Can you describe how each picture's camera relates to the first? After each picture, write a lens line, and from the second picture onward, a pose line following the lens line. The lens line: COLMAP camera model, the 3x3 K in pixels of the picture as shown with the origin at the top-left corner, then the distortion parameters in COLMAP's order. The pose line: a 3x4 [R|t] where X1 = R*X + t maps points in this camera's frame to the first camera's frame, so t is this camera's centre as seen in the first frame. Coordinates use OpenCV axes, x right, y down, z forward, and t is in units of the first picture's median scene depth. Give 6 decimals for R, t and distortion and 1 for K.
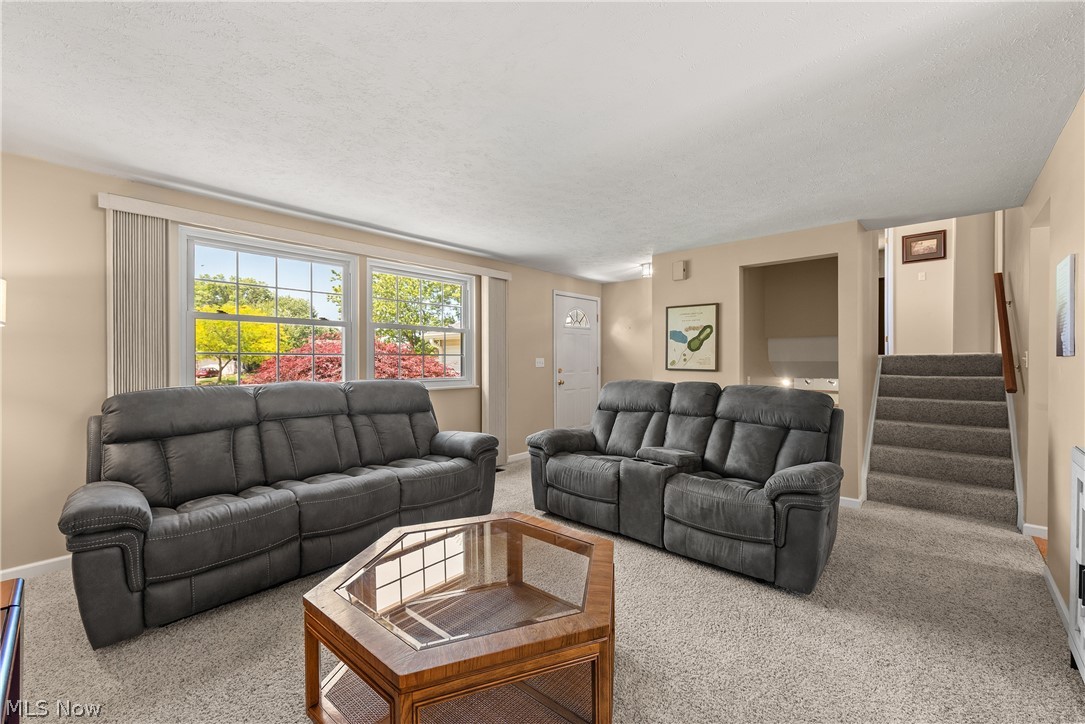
lens RADIAL K [[420.3, 0, 540.3], [0, 420.3, 364.6], [0, 0, 1]] dist [0.000476, -0.000249]
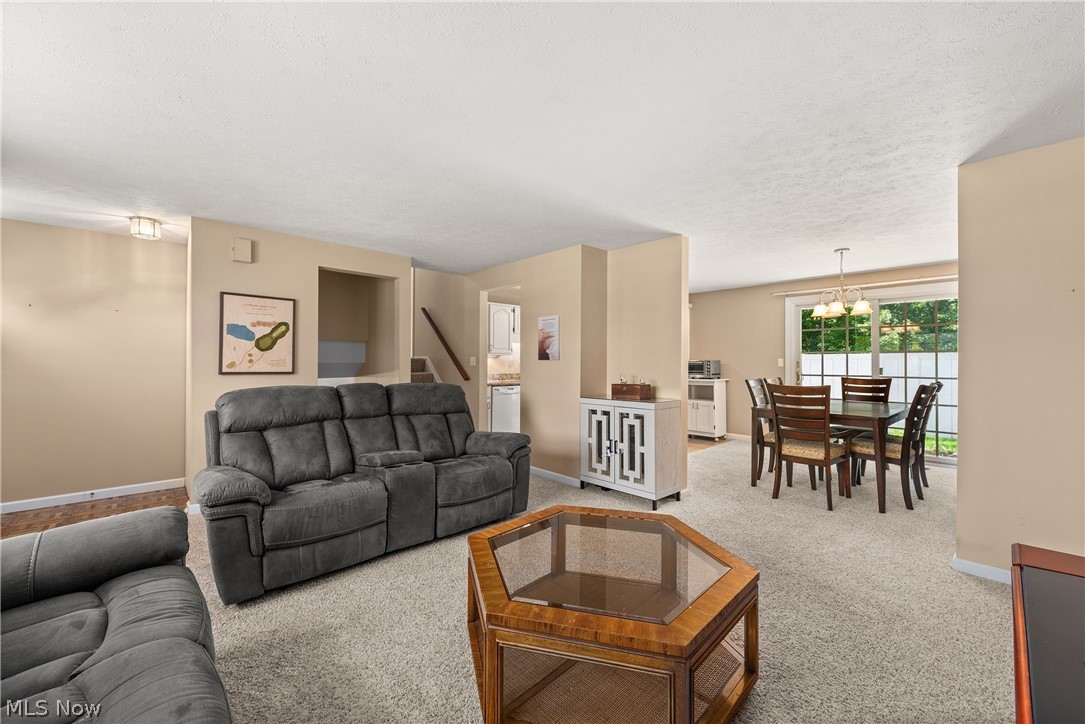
lens RADIAL K [[420.3, 0, 540.3], [0, 420.3, 364.6], [0, 0, 1]] dist [0.000476, -0.000249]
pose [[0.095619, -0.004214, 0.995409, -0.433294], [0.009258, 0.999952, 0.003344, -0.001915], [-0.995375, 0.008896, 0.095653, 0.370554]]
